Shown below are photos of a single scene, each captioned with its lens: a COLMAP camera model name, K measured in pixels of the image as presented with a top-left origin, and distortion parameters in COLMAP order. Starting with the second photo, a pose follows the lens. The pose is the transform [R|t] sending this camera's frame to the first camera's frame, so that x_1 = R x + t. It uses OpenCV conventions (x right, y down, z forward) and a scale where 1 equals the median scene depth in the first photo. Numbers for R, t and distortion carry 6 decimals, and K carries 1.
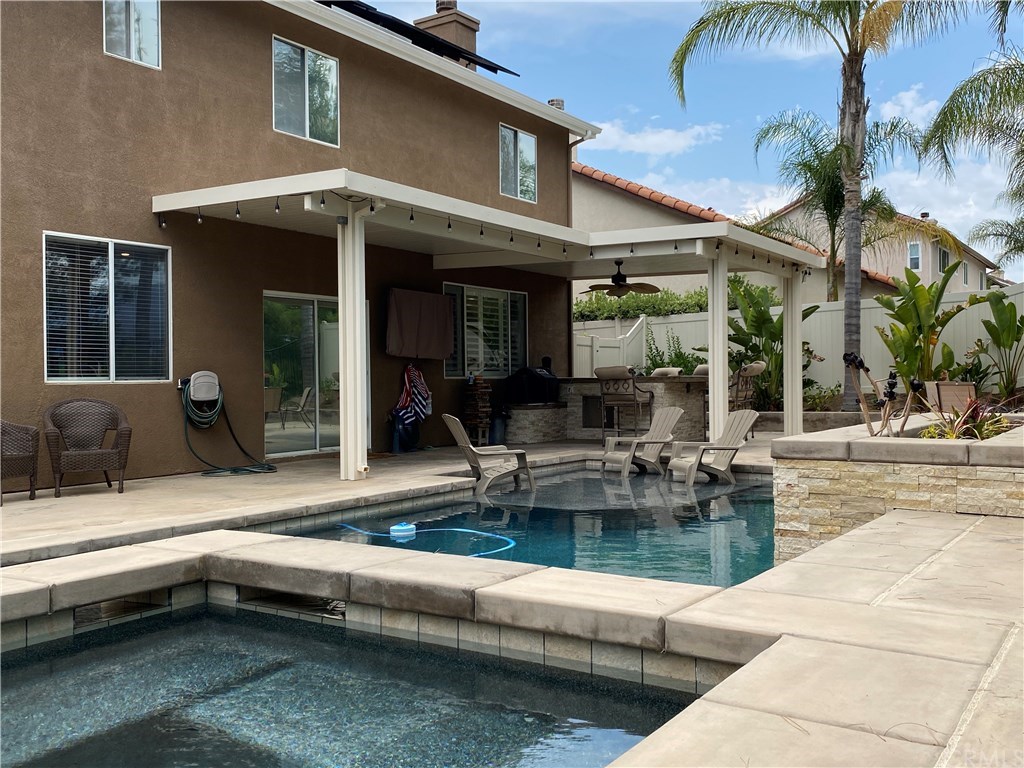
lens RADIAL K [[965.1, 0, 513.9], [0, 965.1, 391.8], [0, 0, 1]] dist [0.011110, 0.000000]
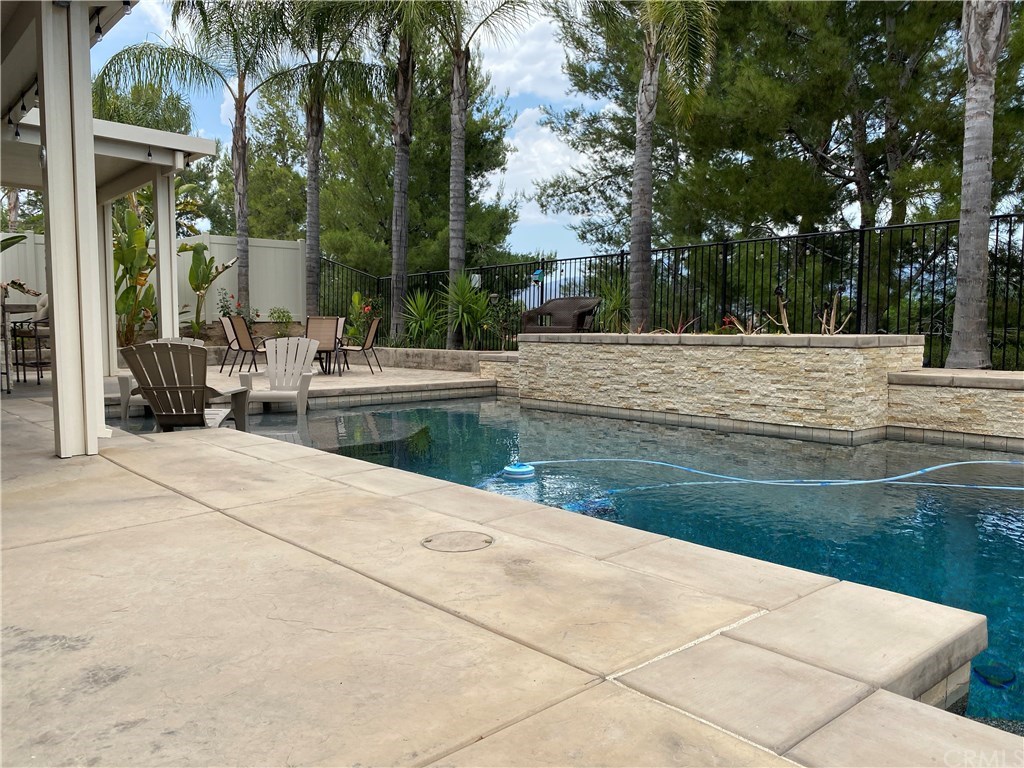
lens RADIAL K [[783.9, 0, 526.5], [0, 783.9, 387.3], [0, 0, 1]] dist [0.032124, -0.043638]
pose [[0.236284, -0.064797, 0.969521, -0.430101], [0.006529, 0.997857, 0.065099, 0.014224], [-0.971662, -0.009052, 0.236200, 0.484780]]
